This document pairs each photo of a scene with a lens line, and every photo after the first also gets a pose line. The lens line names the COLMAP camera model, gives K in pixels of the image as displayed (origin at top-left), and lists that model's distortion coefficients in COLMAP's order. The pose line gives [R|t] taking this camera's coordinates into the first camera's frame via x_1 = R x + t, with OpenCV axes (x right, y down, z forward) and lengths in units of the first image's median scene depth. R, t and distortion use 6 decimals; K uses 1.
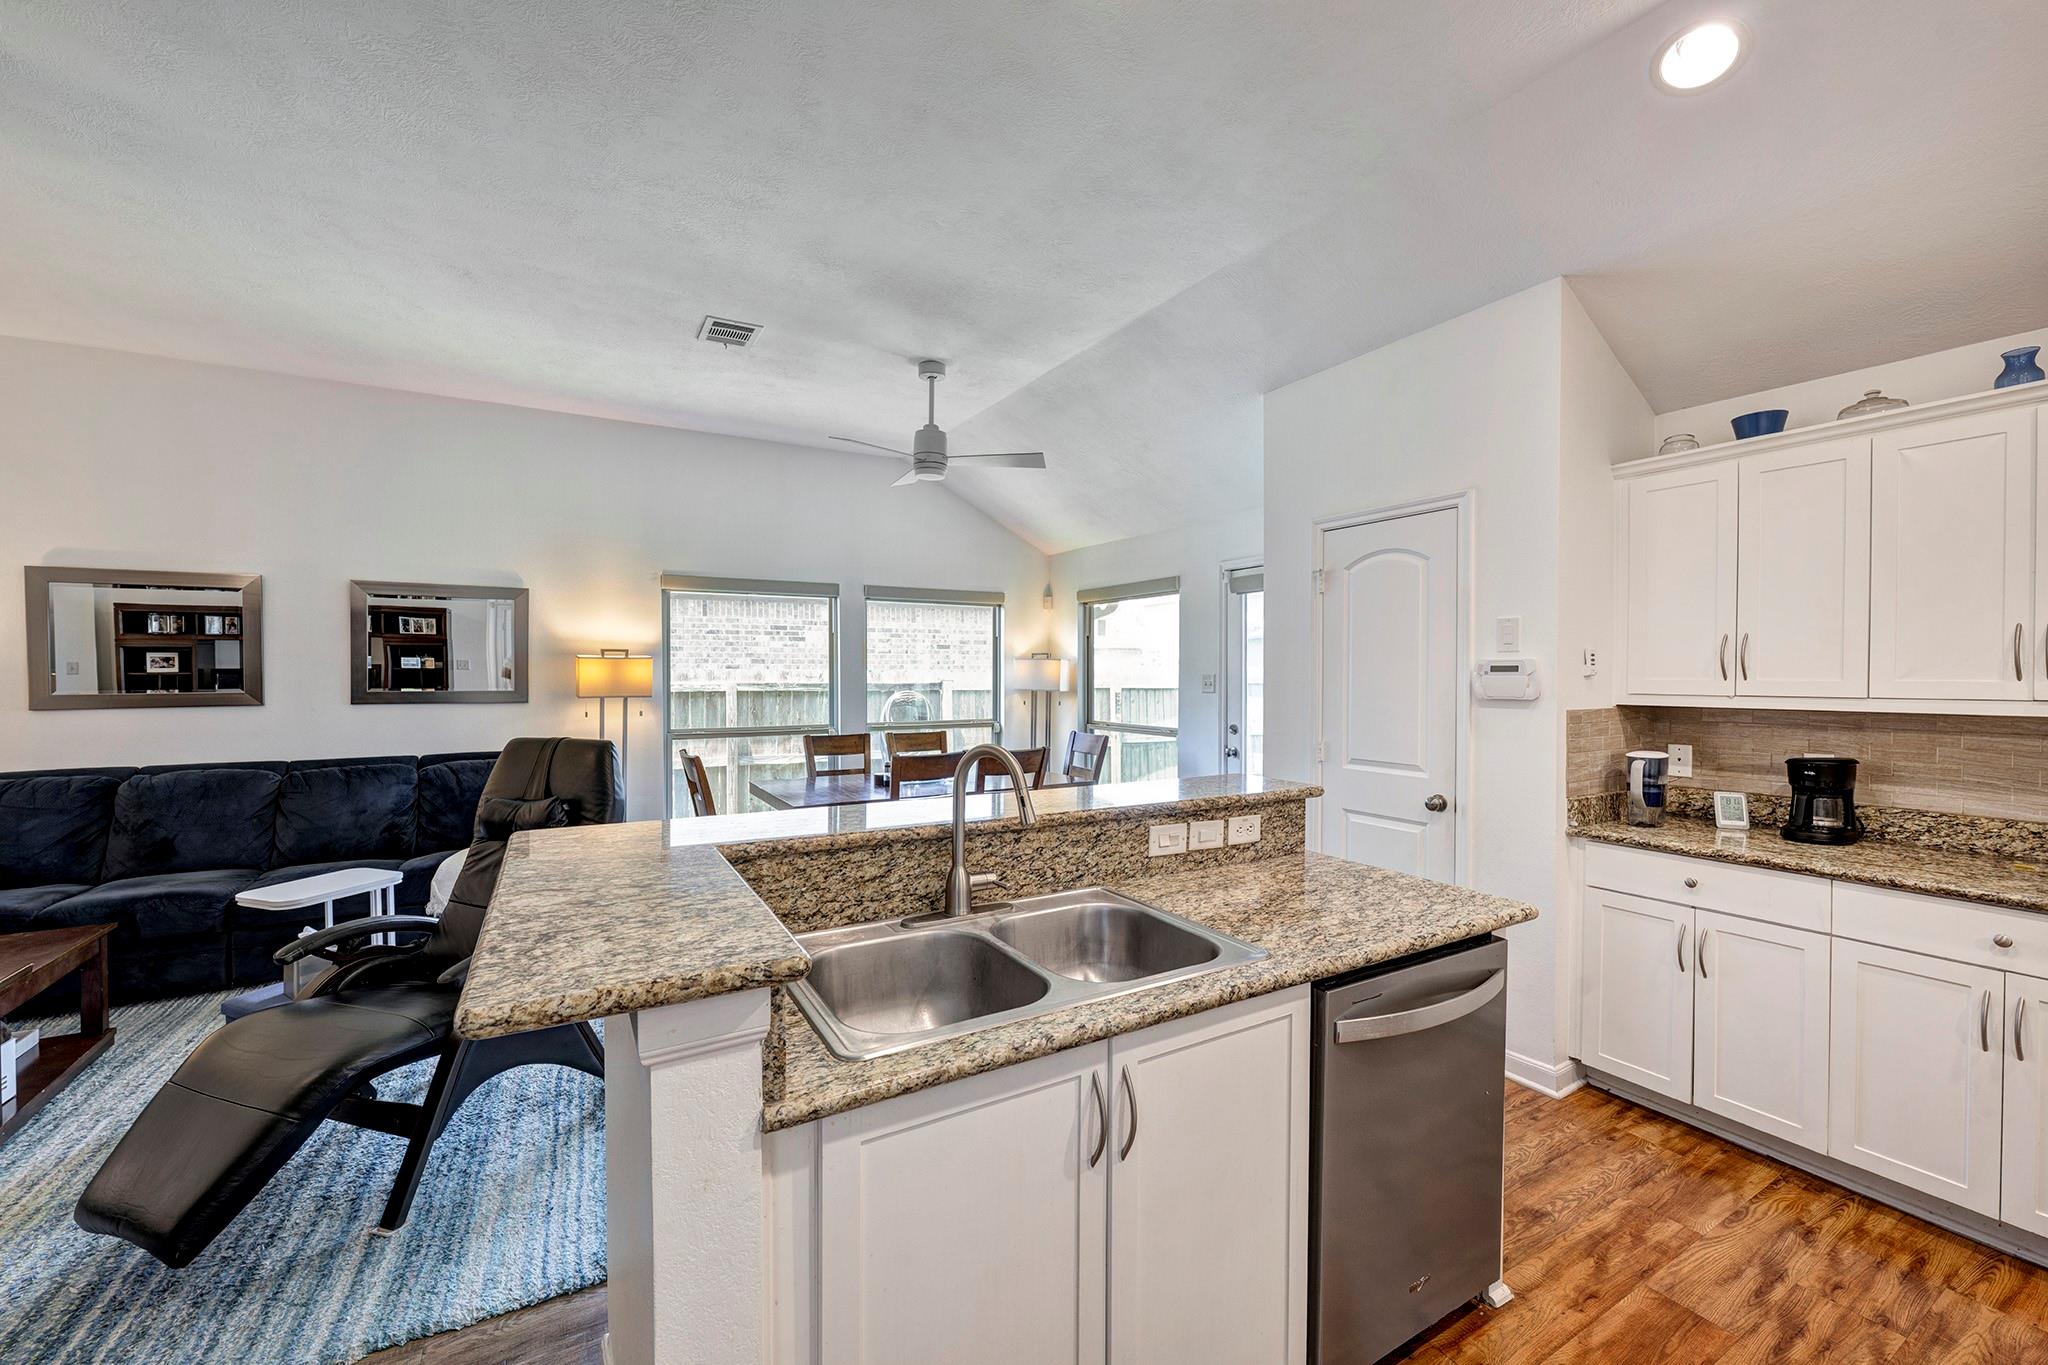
lens RADIAL K [[807.0, 0, 1019.6], [0, 807.0, 680.8], [0, 0, 1]] dist [-0.000464, -0.000098]
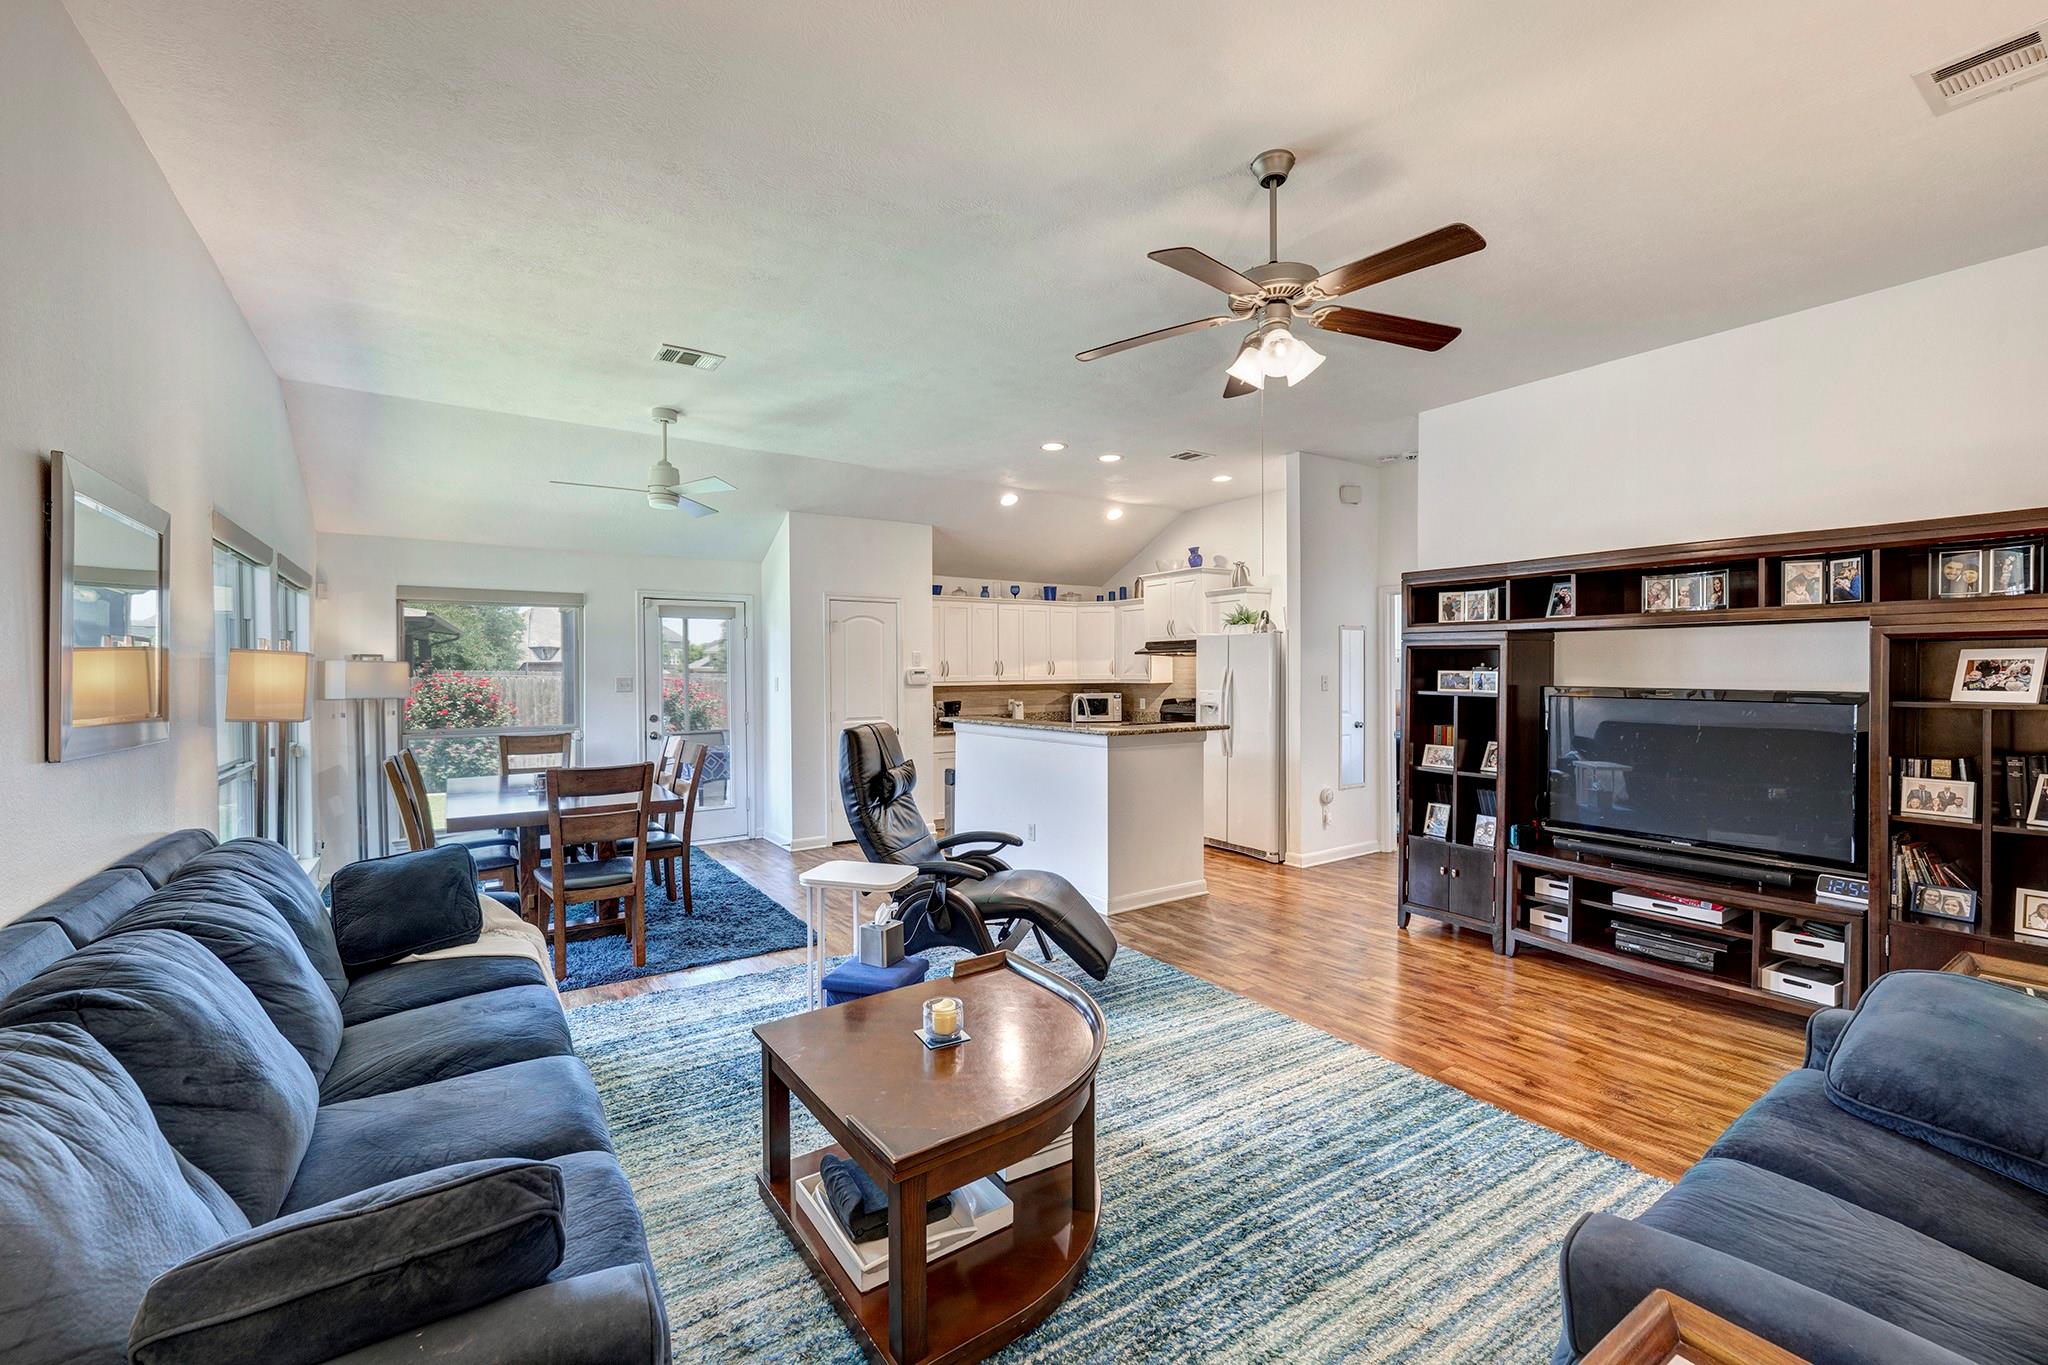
lens RADIAL K [[840.1, 0, 1018.1], [0, 840.1, 678.9], [0, 0, 1]] dist [-0.001189, -0.000145]
pose [[-0.071239, -0.008171, 0.997426, -2.006203], [0.015339, 0.999839, 0.009286, -0.014410], [-0.997341, 0.015961, -0.071102, 0.868905]]
